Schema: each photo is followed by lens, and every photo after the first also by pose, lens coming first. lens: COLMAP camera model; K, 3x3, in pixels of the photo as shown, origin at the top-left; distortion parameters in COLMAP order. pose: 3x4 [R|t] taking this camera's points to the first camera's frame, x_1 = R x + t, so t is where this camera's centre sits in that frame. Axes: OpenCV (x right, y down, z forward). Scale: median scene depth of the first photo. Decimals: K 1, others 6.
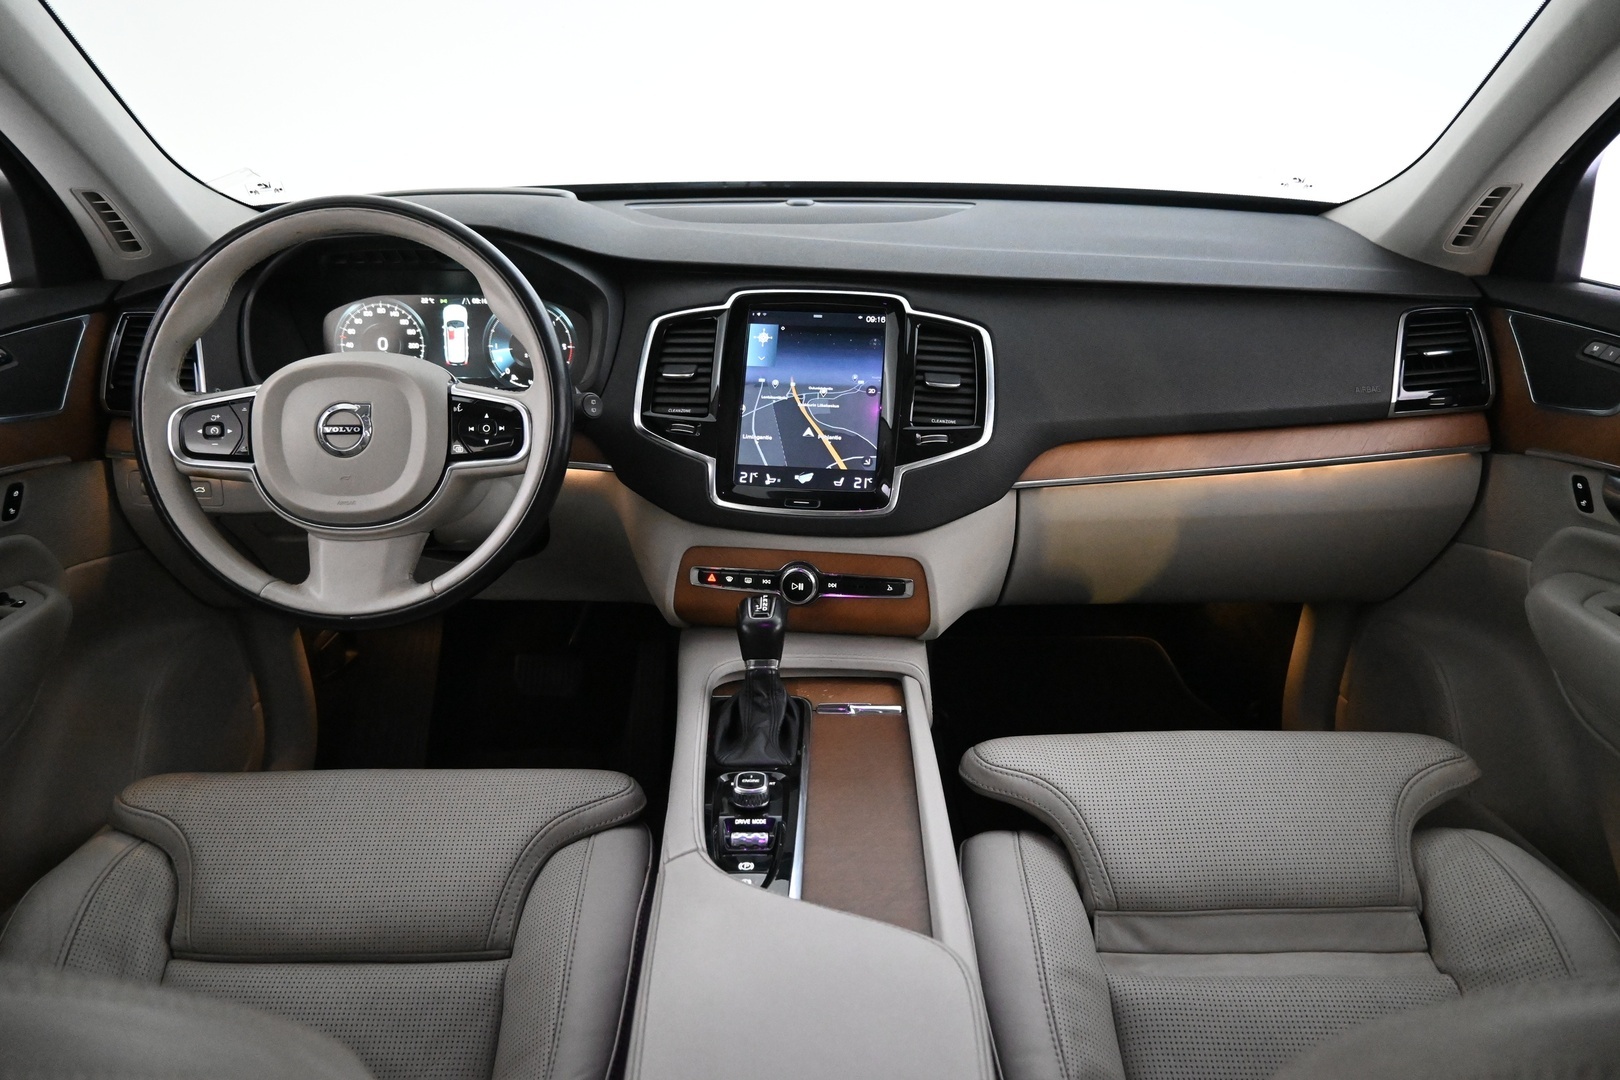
lens RADIAL K [[1122.0, 0, 817.3], [0, 1122.0, 539.3], [0, 0, 1]] dist [0.013832, -0.006255]
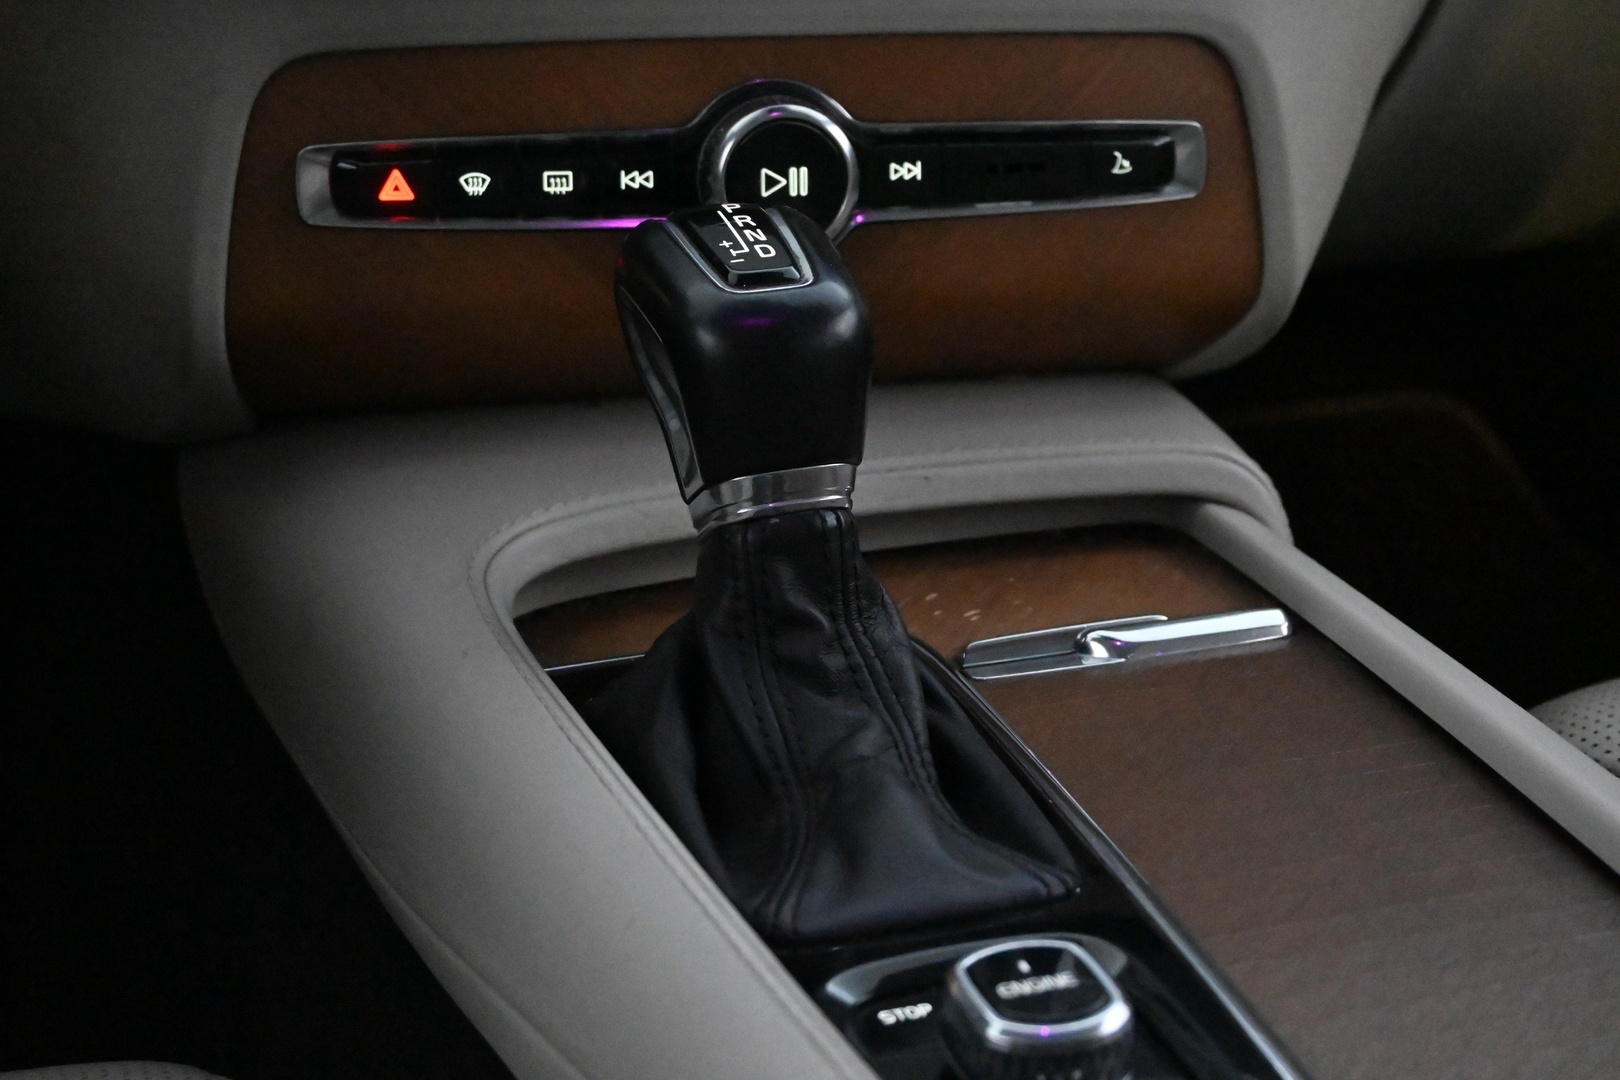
lens RADIAL K [[2838.8, 0, 805.9], [0, 2838.8, 540.3], [0, 0, 1]] dist [-0.018378, 0.000000]
pose [[0.943465, -0.116461, 0.310339, -0.205638], [0.093800, 0.991780, 0.087023, 0.064044], [-0.317923, -0.052994, 0.946635, 0.405981]]
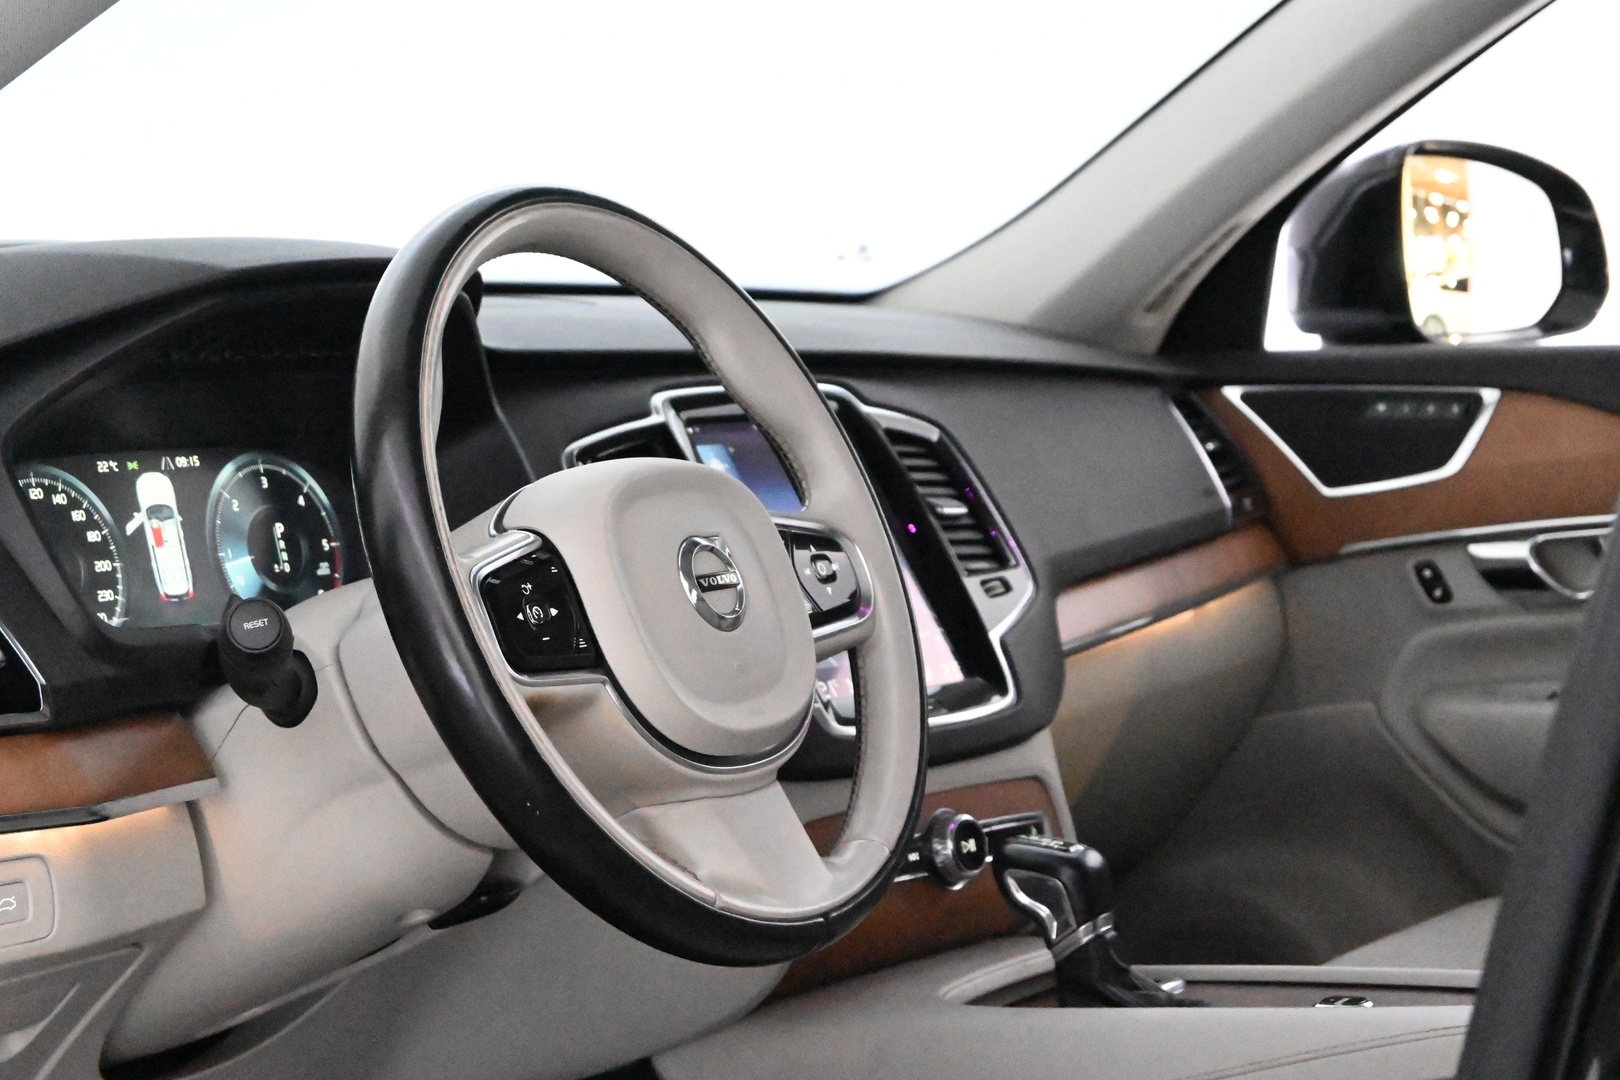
lens RADIAL K [[3311.5, 0, 813.9], [0, 3311.5, 543.3], [0, 0, 1]] dist [0.083775, 0.000000]
pose [[0.529085, -0.070207, 0.845659, -1.449656], [0.330903, 0.934747, -0.129426, 0.087791], [-0.781391, 0.348309, 0.517793, 0.119584]]
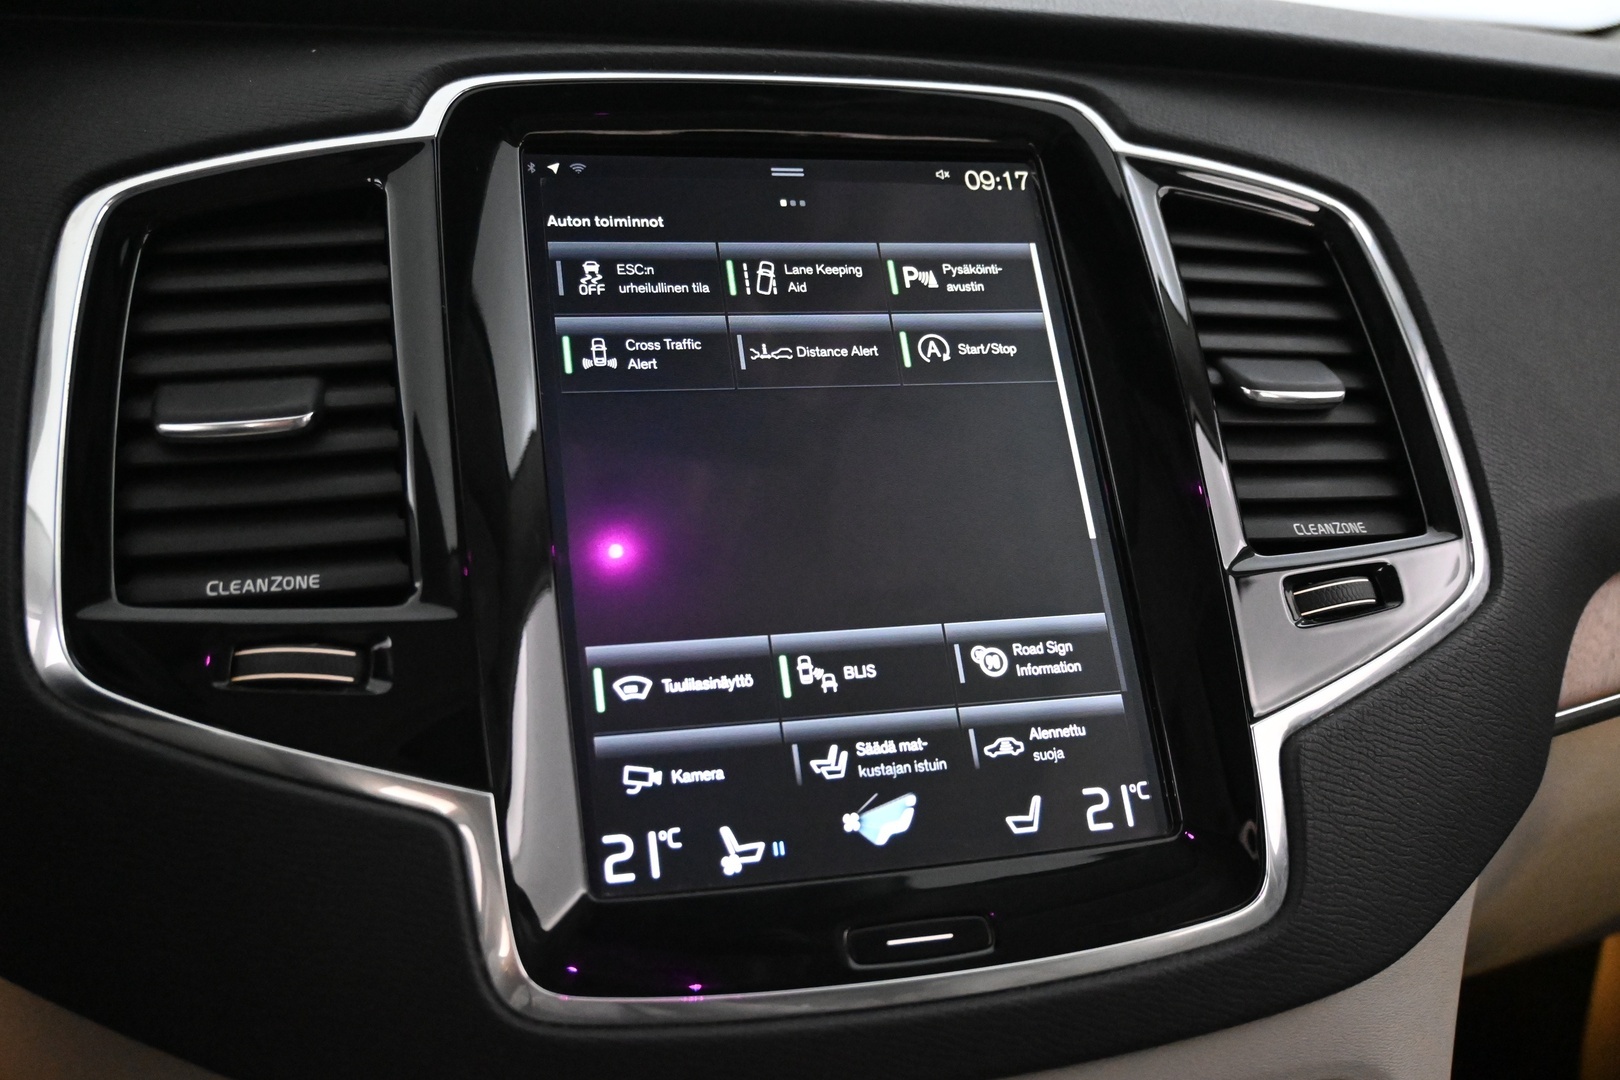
lens RADIAL K [[1564.4, 0, 806.1], [0, 1564.4, 535.8], [0, 0, 1]] dist [-0.012105, 0.000000]
pose [[0.918538, -0.081657, 0.386807, -0.143543], [0.132187, 0.985558, -0.105843, -0.079270], [-0.372578, 0.148351, 0.916067, 0.693088]]
